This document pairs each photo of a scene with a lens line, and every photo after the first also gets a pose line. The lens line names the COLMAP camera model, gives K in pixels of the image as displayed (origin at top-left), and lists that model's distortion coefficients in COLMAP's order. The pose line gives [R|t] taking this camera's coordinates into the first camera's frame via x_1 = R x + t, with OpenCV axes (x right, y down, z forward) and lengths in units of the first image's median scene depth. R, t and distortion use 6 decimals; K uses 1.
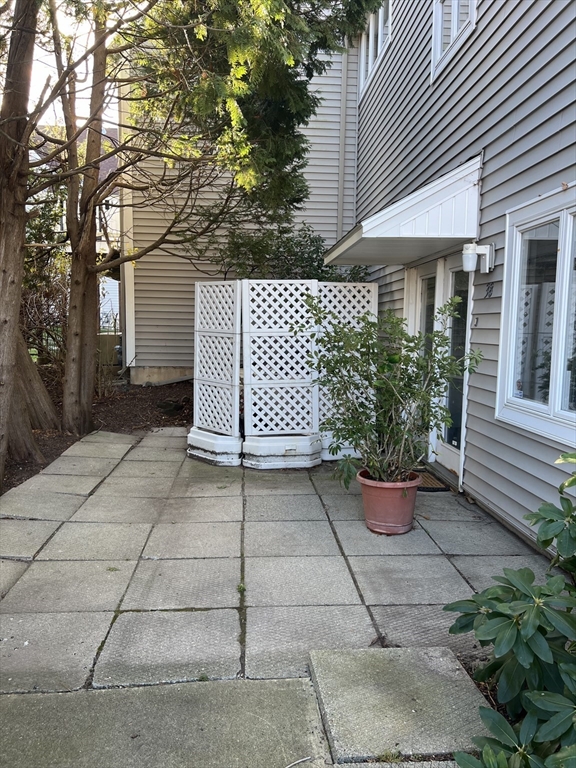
lens RADIAL K [[575.3, 0, 287.7], [0, 575.3, 385.3], [0, 0, 1]] dist [0.004104, -0.009066]
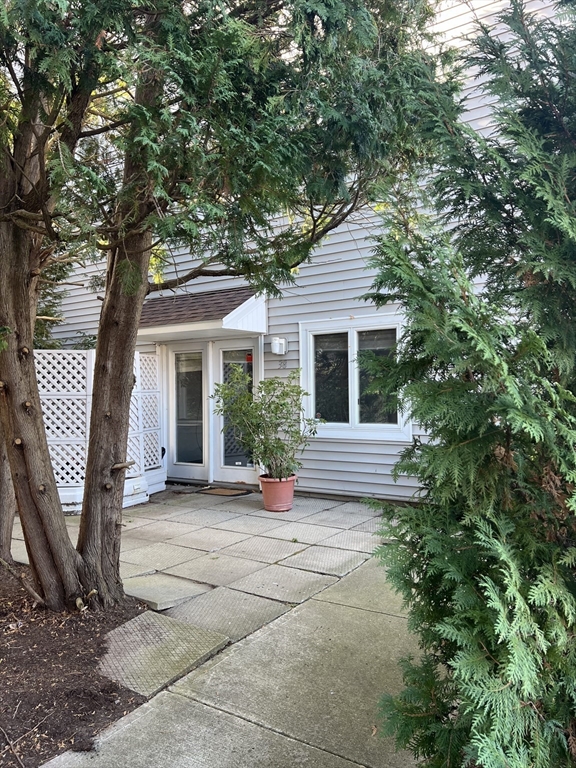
lens RADIAL K [[575.3, 0, 285.4], [0, 575.3, 383.3], [0, 0, 1]] dist [0.004104, -0.009066]
pose [[0.613243, -0.015557, 0.789741, -1.336094], [0.103391, 0.992785, -0.060728, -0.006445], [-0.783099, 0.118893, 0.610427, -0.059854]]
